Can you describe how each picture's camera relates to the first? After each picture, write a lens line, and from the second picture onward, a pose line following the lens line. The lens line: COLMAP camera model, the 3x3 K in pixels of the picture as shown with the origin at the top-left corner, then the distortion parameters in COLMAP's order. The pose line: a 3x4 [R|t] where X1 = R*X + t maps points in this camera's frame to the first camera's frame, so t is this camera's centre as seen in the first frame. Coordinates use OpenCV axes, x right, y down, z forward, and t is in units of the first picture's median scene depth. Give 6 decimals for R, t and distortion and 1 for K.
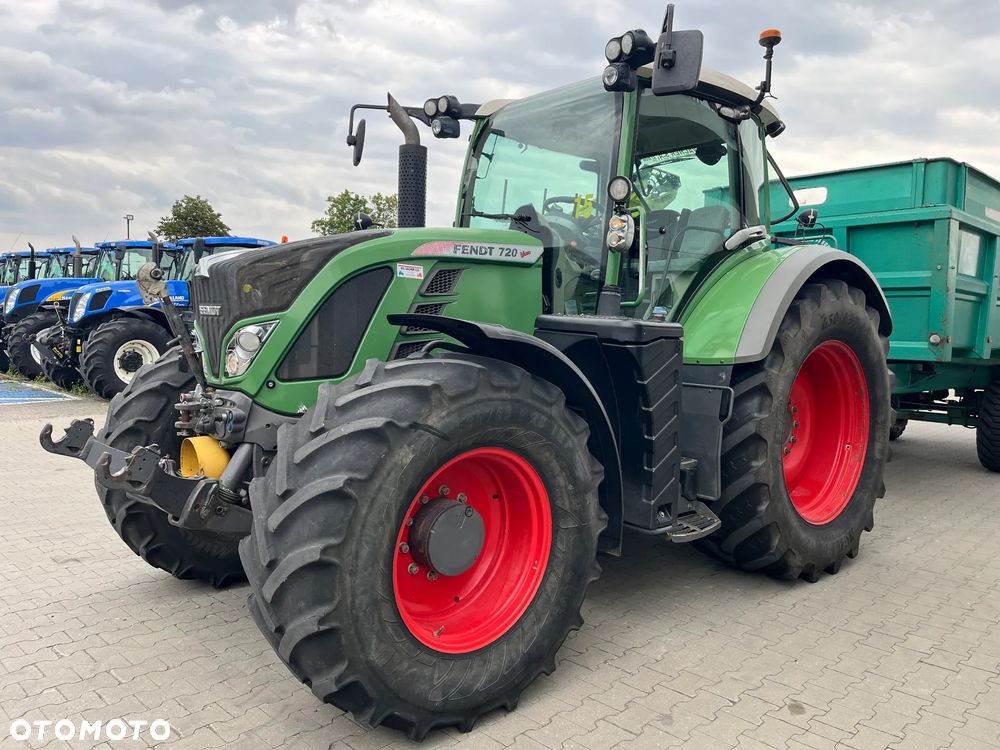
lens RADIAL K [[736.2, 0, 484.8], [0, 736.2, 396.2], [0, 0, 1]] dist [0.014818, 0.003500]
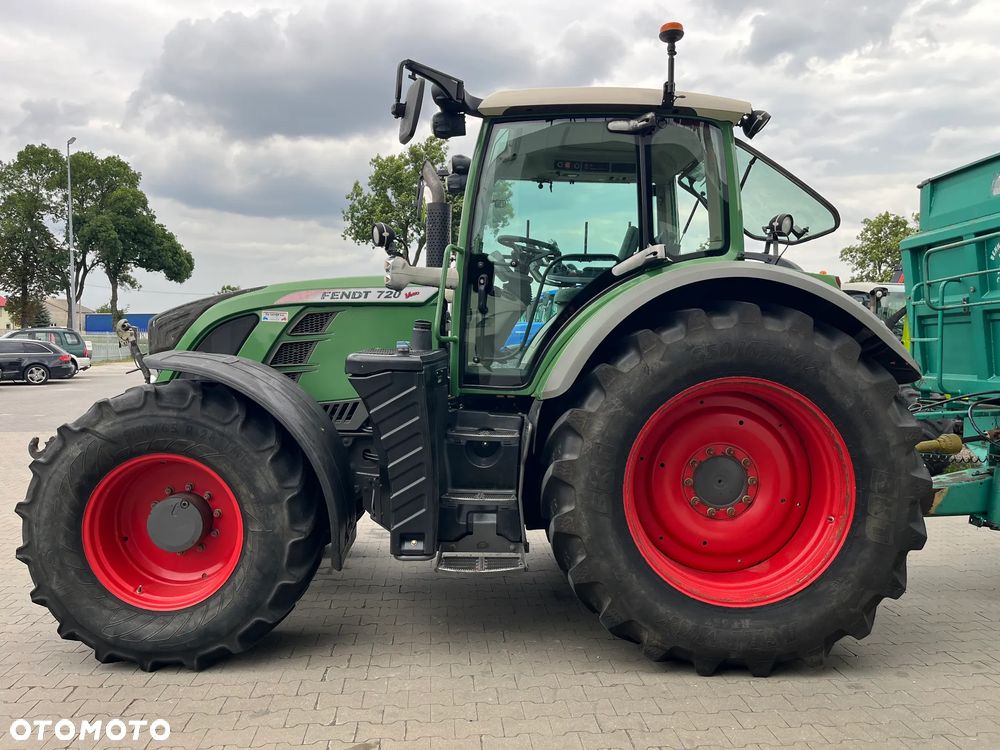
lens RADIAL K [[741.0, 0, 549.3], [0, 741.0, 391.8], [0, 0, 1]] dist [0.045075, -0.070237]
pose [[0.775476, 0.025893, -0.630846, 1.010689], [-0.058128, 0.997843, -0.030498, -0.028103], [0.628695, 0.060320, 0.775309, 0.300776]]
